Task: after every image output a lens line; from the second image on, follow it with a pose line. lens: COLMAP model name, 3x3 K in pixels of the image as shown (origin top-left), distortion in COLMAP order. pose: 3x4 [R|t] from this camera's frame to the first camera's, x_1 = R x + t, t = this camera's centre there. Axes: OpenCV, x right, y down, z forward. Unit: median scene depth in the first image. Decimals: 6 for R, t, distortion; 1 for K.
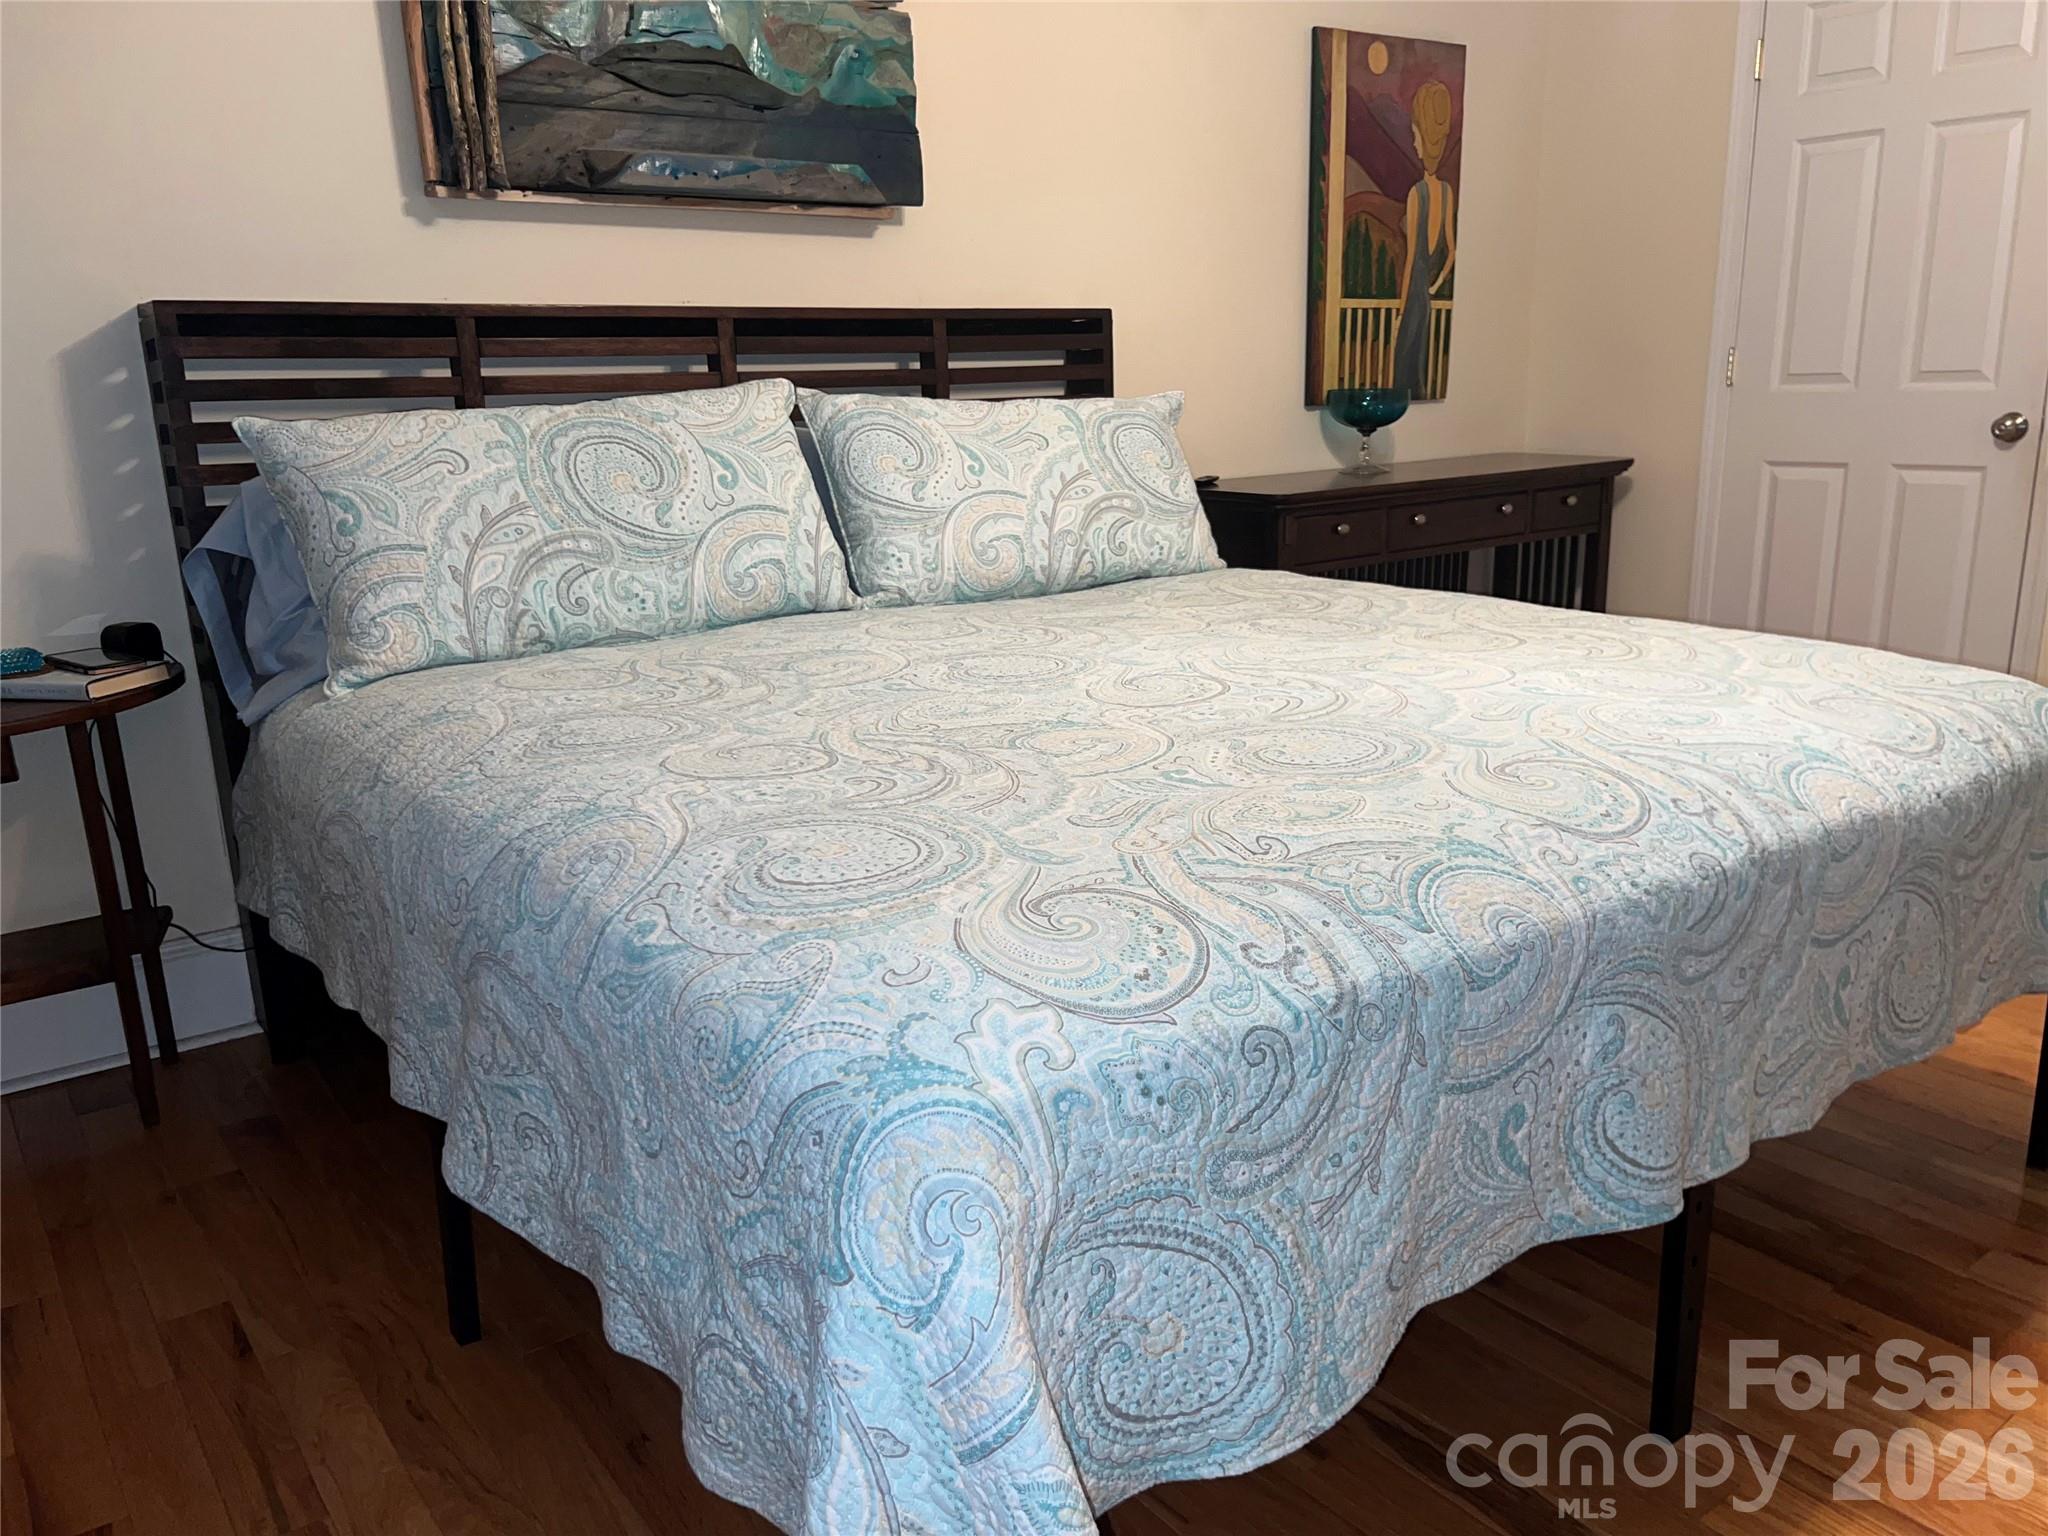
lens RADIAL K [[1601.2, 0, 1034.8], [0, 1601.2, 774.4], [0, 0, 1]] dist [0.032608, -0.002818]
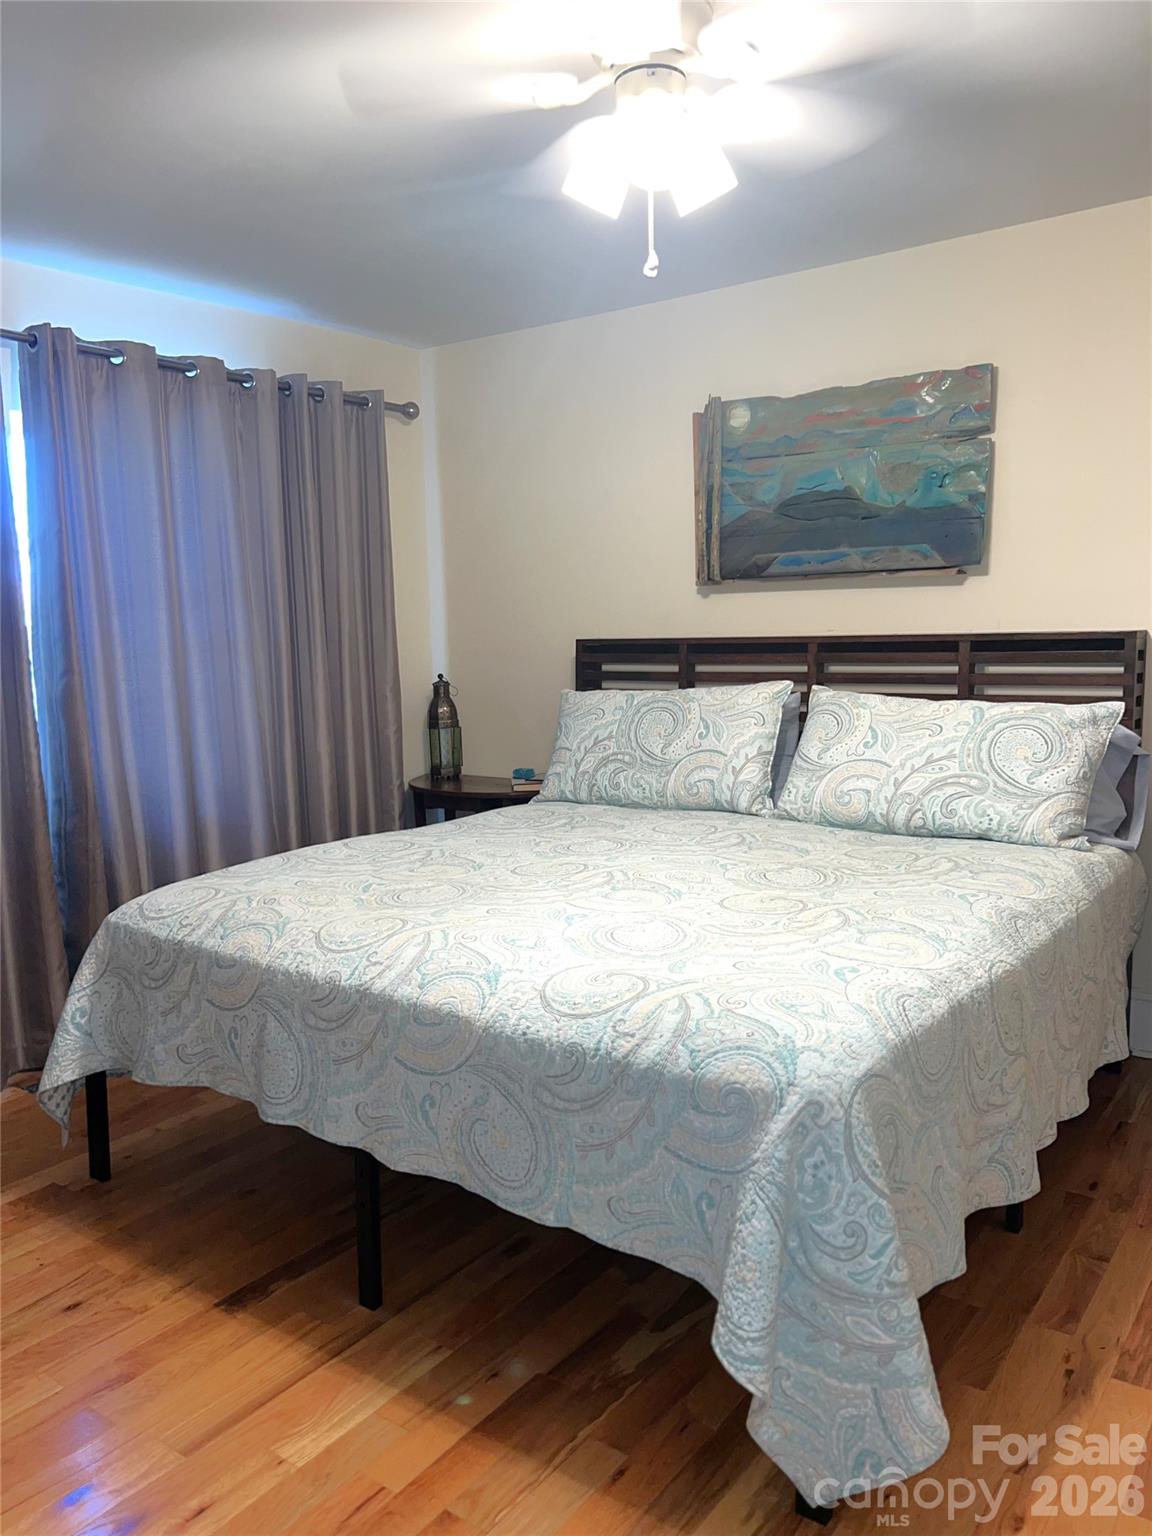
lens RADIAL K [[1200.9, 0, 583.7], [0, 1200.9, 770.8], [0, 0, 1]] dist [0.032608, -0.002818]
pose [[0.262760, 0.138463, -0.954875, 1.096319], [-0.215186, 0.973133, 0.081896, -0.223227], [0.940560, 0.183957, 0.285495, 0.468688]]
